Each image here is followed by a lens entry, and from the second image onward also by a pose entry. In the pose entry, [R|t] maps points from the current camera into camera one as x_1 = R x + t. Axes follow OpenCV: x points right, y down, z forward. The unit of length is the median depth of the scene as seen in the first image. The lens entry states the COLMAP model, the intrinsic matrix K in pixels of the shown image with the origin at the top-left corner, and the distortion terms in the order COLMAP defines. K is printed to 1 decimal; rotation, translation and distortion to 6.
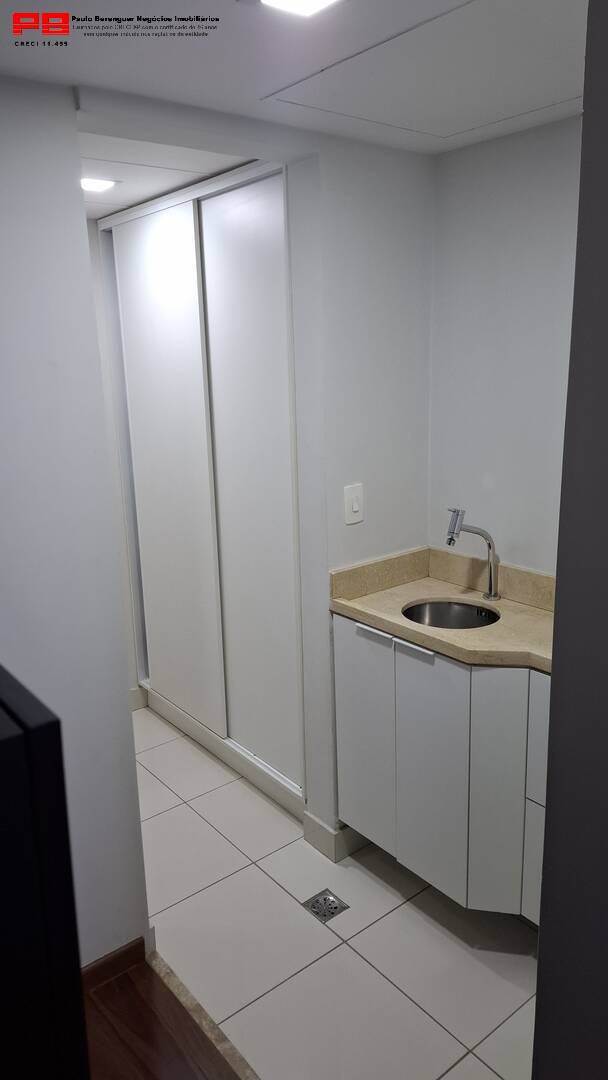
lens RADIAL K [[760.4, 0, 304.0], [0, 760.4, 540.0], [0, 0, 1]] dist [0.165744, -0.213431]
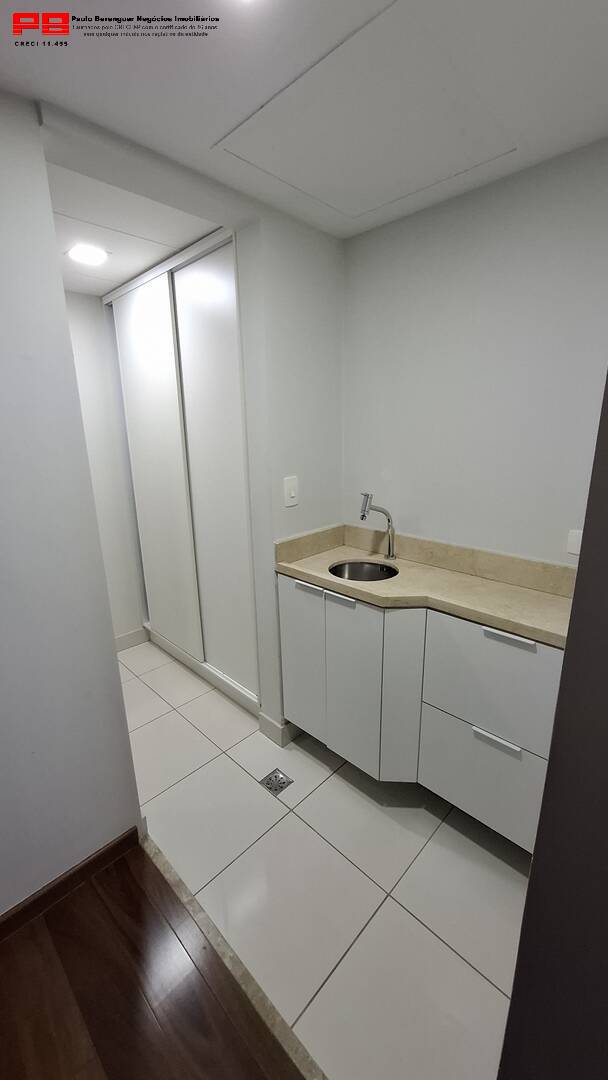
lens RADIAL K [[425.8, 0, 309.8], [0, 425.8, 535.7], [0, 0, 1]] dist [-0.008185, 0.000053]
pose [[0.991795, -0.021970, 0.125939, 0.001083], [0.021016, 0.999740, 0.008896, 0.024766], [-0.126101, -0.006176, 0.991998, 0.248609]]
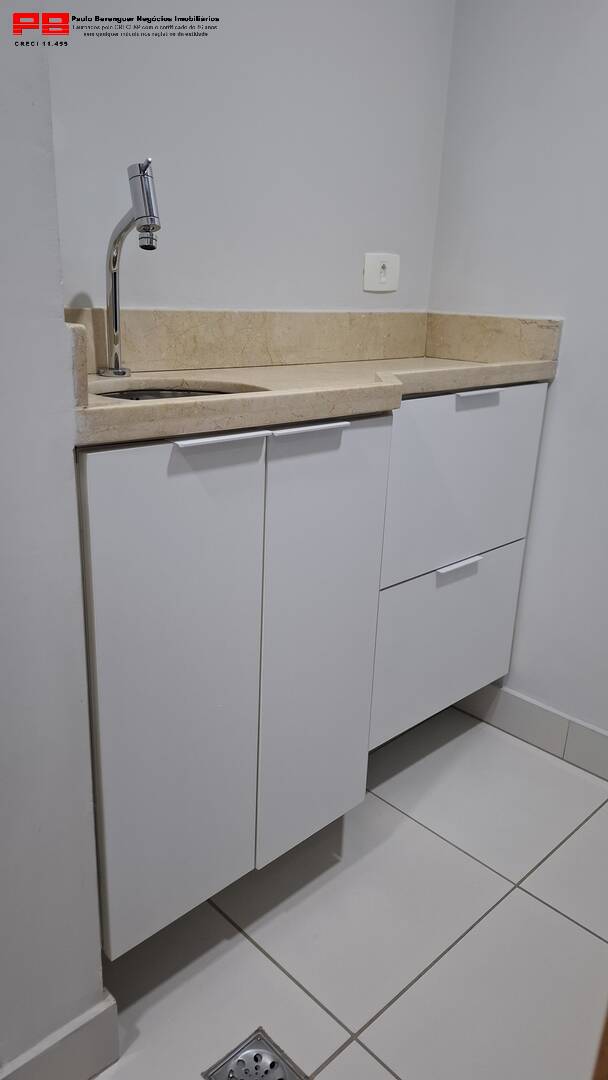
lens RADIAL K [[760.4, 0, 304.0], [0, 760.4, 540.0], [0, 0, 1]] dist [0.165744, -0.213431]
pose [[-0.097599, -0.288977, 0.952348, -0.324320], [0.206272, 0.930264, 0.303415, 0.047397], [-0.973615, 0.226056, -0.031184, 0.931001]]
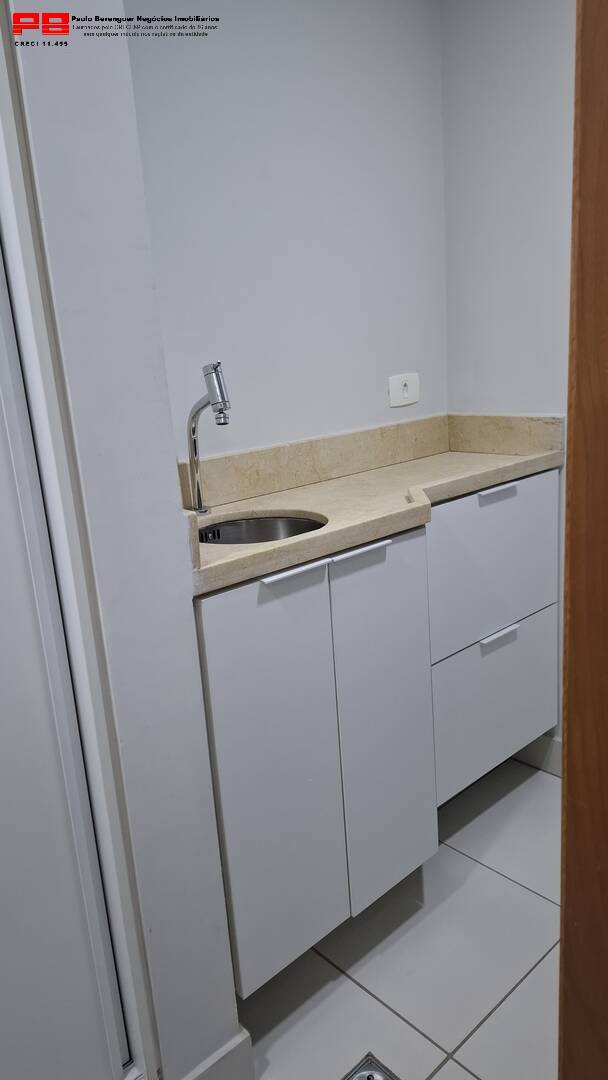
lens RADIAL K [[760.4, 0, 304.0], [0, 760.4, 540.0], [0, 0, 1]] dist [0.165744, -0.213431]
pose [[-0.063656, -0.218737, 0.973705, -0.426883], [0.311595, 0.922551, 0.227616, -0.026786], [-0.948081, 0.317890, 0.009431, 0.931092]]
